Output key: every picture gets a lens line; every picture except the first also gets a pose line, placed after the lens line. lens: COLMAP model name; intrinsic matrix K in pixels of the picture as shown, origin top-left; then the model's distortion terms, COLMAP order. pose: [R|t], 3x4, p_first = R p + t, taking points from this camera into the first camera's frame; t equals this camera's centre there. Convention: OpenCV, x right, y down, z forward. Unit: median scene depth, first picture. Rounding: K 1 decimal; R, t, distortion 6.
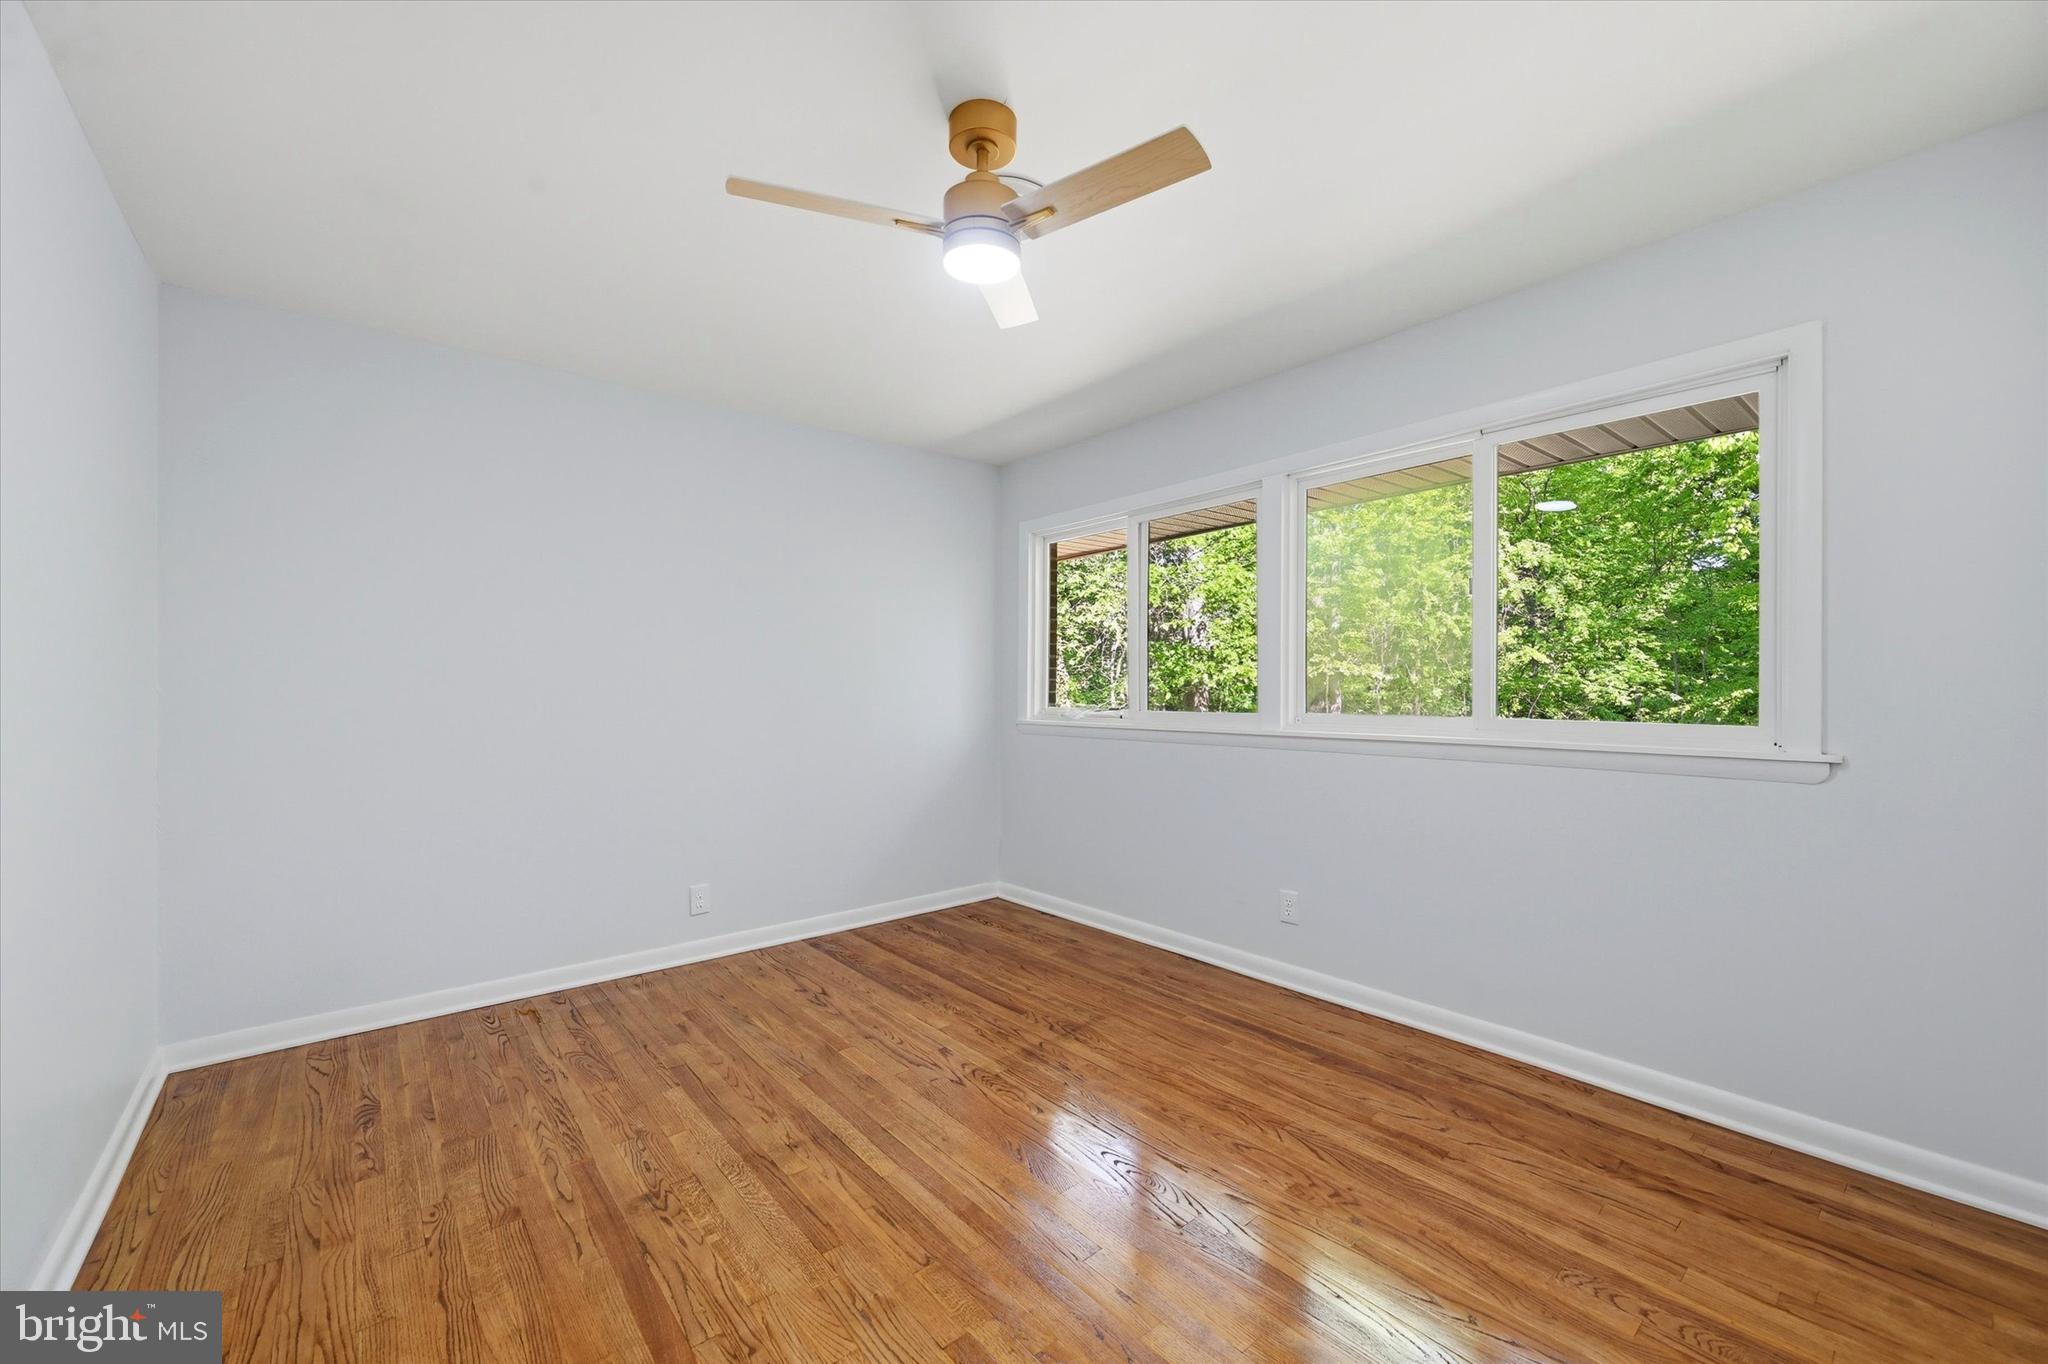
lens RADIAL K [[802.2, 0, 1032.1], [0, 802.2, 682.5], [0, 0, 1]] dist [-0.001570, 0.000035]
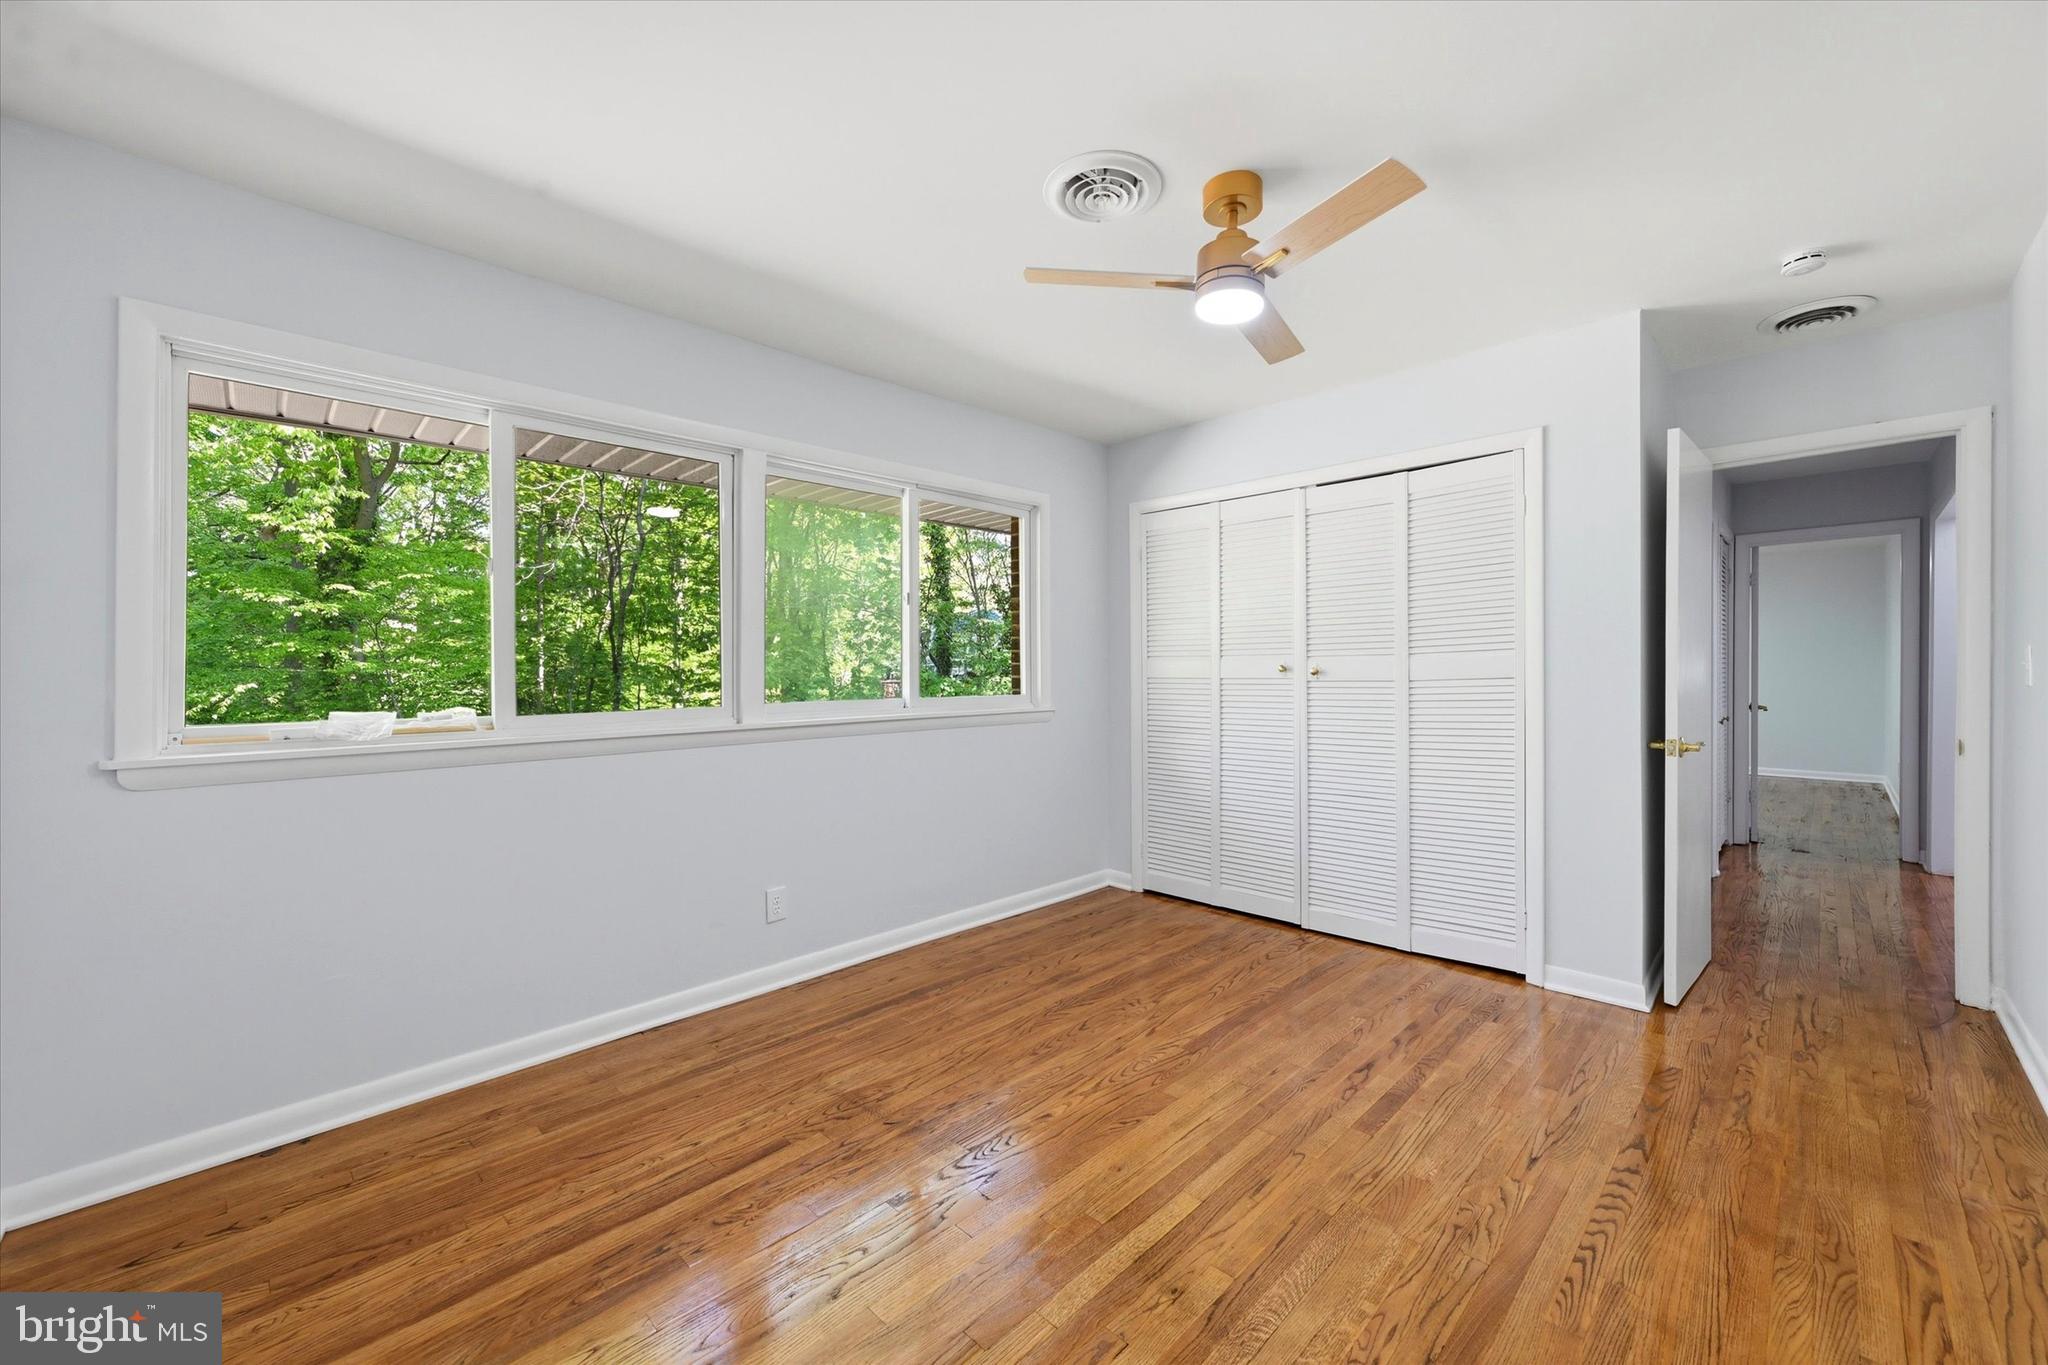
lens RADIAL K [[802.2, 0, 1032.1], [0, 802.2, 683.0], [0, 0, 1]] dist [-0.001570, 0.000035]
pose [[-0.086129, -0.010083, 0.996233, -0.875046], [0.004201, 0.999936, 0.010483, 0.007552], [-0.996275, 0.005088, -0.086081, 1.027040]]
